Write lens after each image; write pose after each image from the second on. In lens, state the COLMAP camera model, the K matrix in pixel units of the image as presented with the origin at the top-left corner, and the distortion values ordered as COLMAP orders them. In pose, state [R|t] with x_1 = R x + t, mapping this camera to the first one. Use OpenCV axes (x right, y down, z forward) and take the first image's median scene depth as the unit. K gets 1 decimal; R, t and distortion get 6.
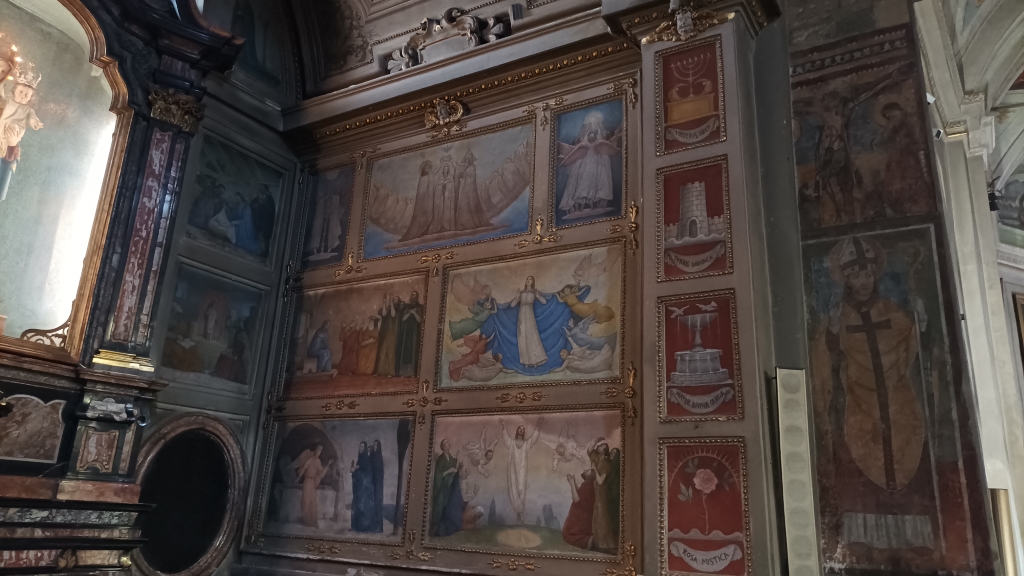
lens RADIAL K [[757.9, 0, 512.0], [0, 757.9, 288.0], [0, 0, 1]] dist [0.040292, -0.031924]
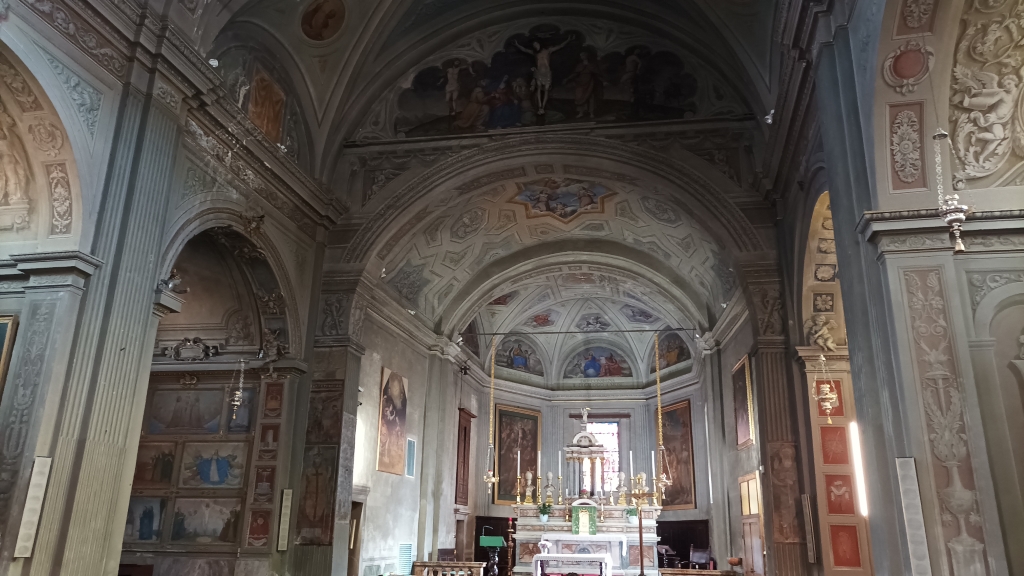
lens RADIAL K [[757.9, 0, 512.0], [0, 757.9, 288.0], [0, 0, 1]] dist [0.040292, -0.031924]
pose [[0.933433, 0.081613, 0.349344, 0.010158], [-0.079542, 0.996625, -0.020297, -0.763844], [-0.349822, -0.008842, 0.936775, -2.457973]]
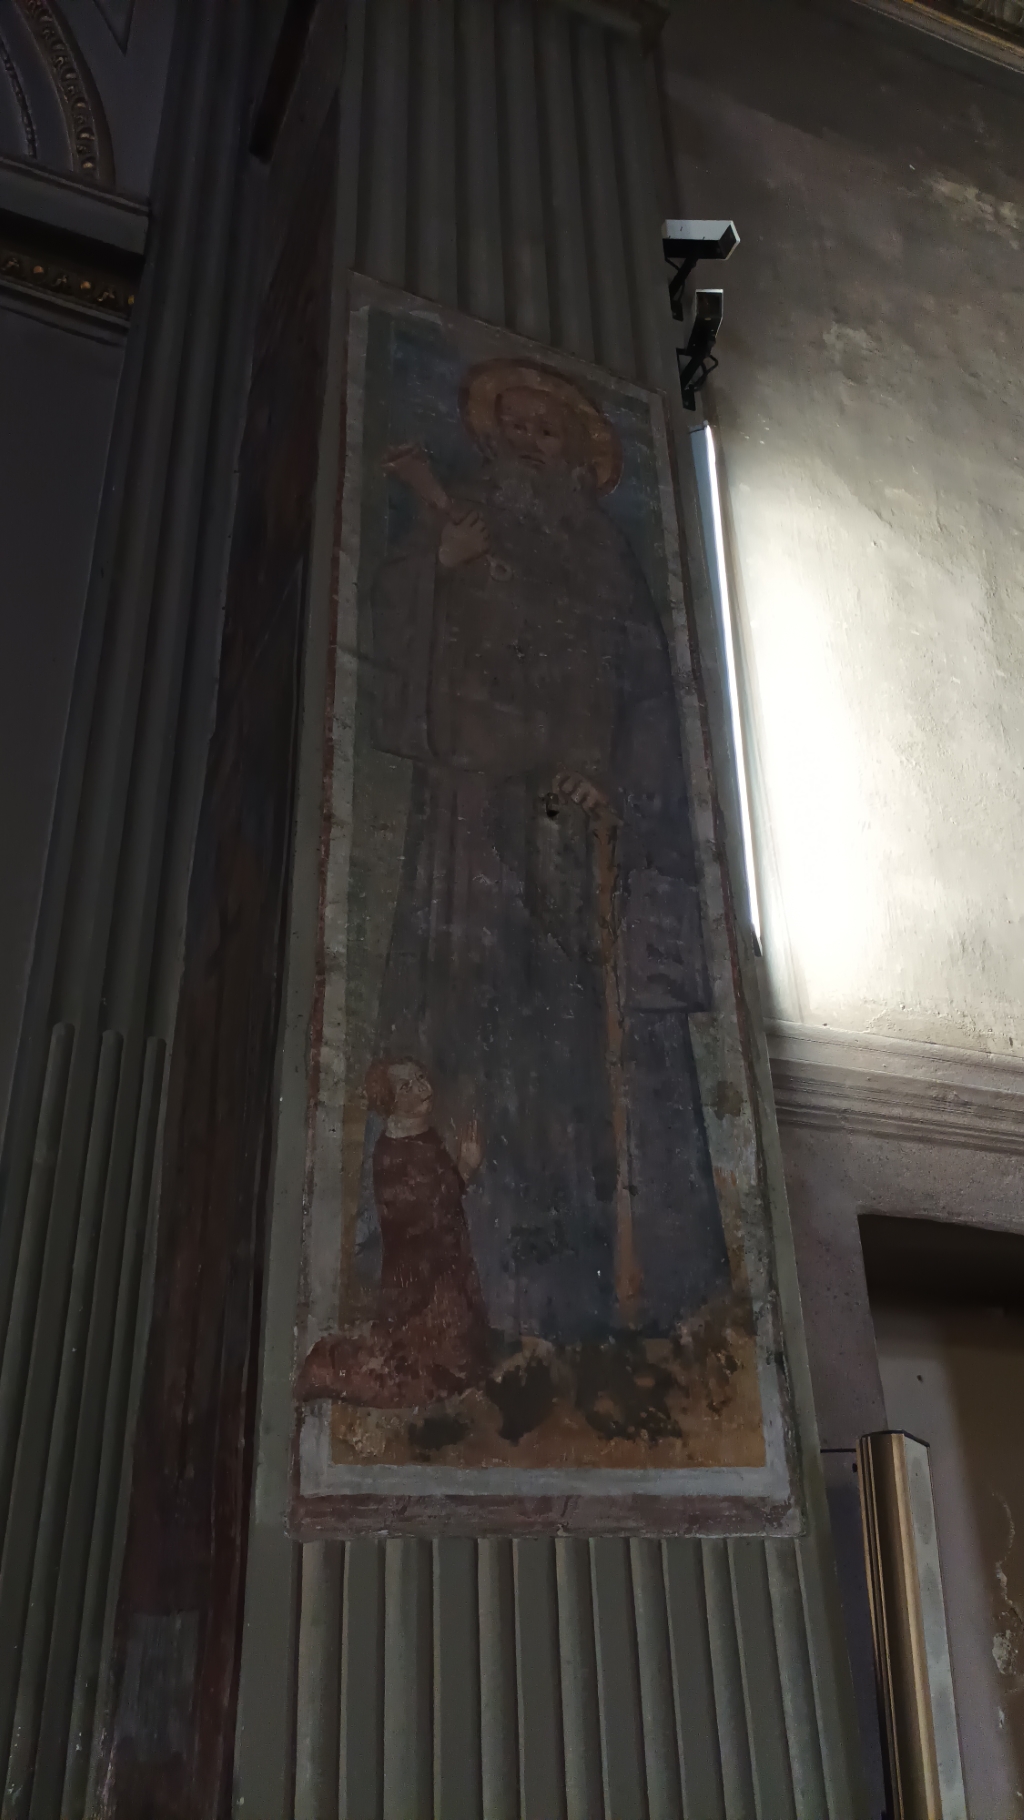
lens RADIAL K [[1347.0, 0, 512.0], [0, 1347.0, 910.0], [0, 0, 1]] dist [0.040292, -0.031924]
pose [[0.825887, -0.320115, -0.464152, 0.775991], [0.227072, 0.942331, -0.245866, 0.186159], [0.516090, 0.097662, 0.850948, 0.570388]]
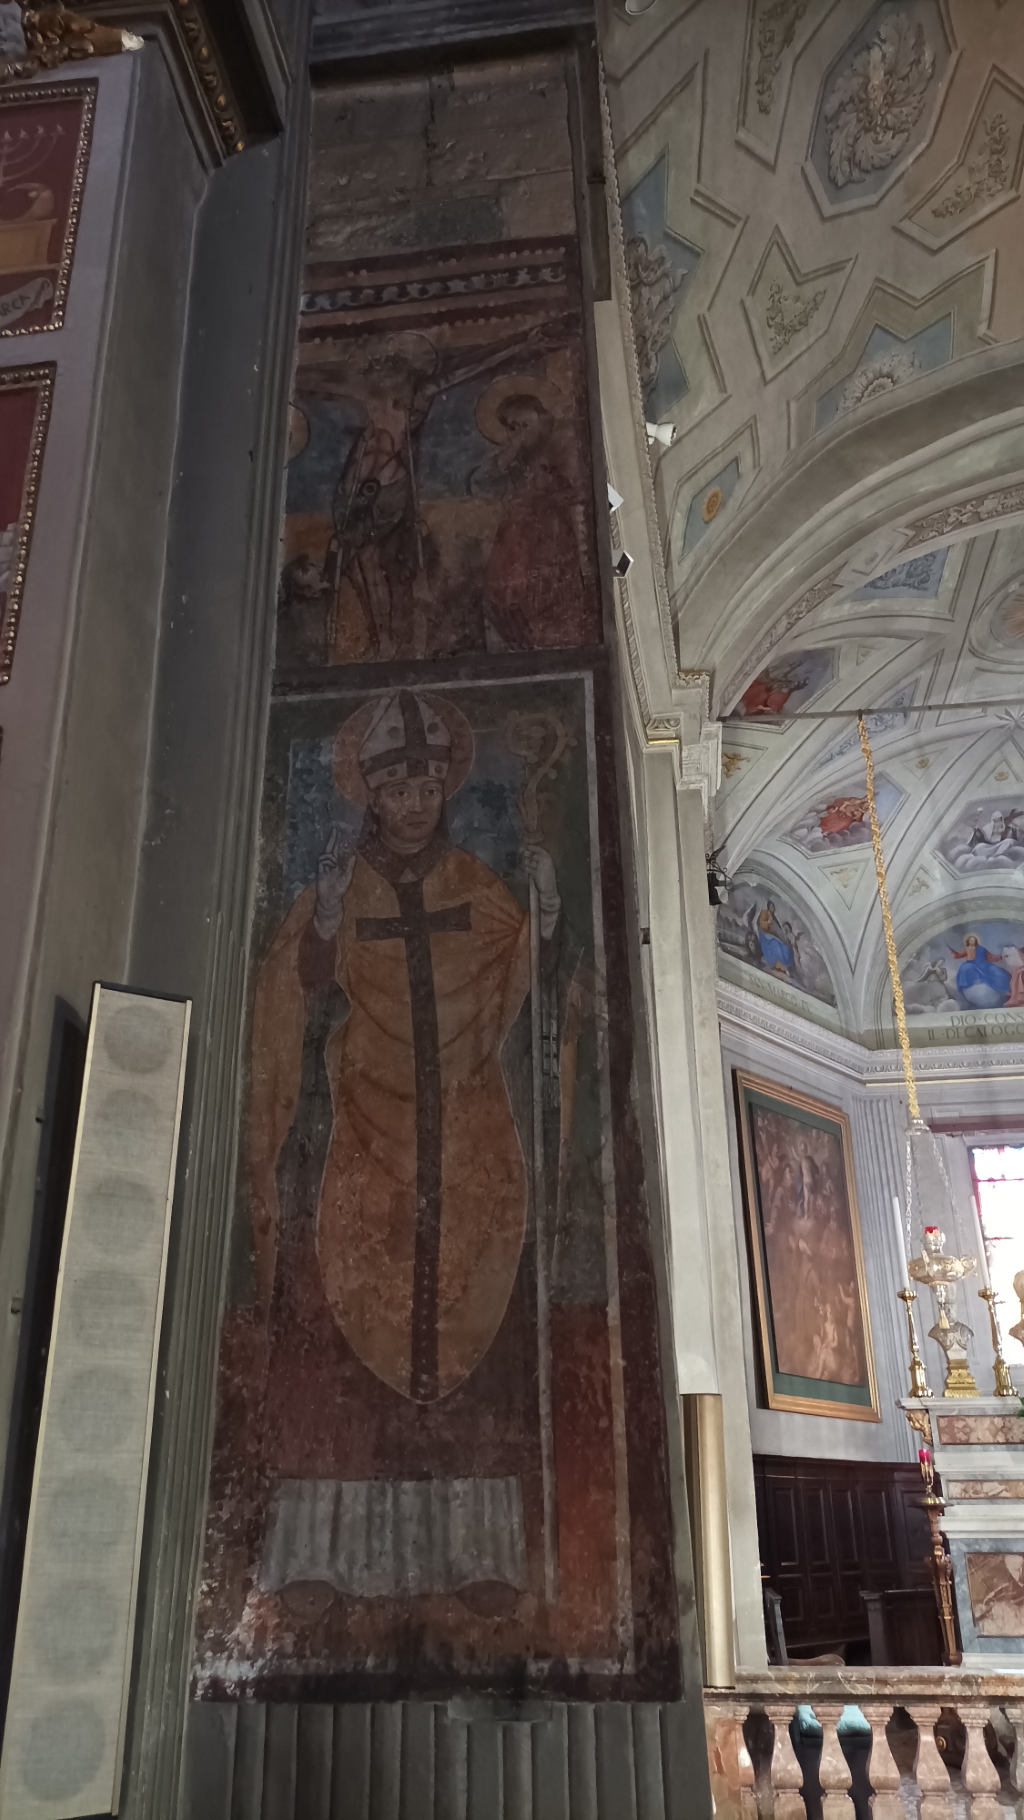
lens RADIAL K [[1347.0, 0, 512.0], [0, 1347.0, 910.0], [0, 0, 1]] dist [0.040292, -0.031924]
pose [[0.909872, 0.118111, 0.397723, 0.247732], [-0.068690, 0.988277, -0.136343, 0.120119], [-0.409164, 0.096735, 0.907319, 0.397152]]
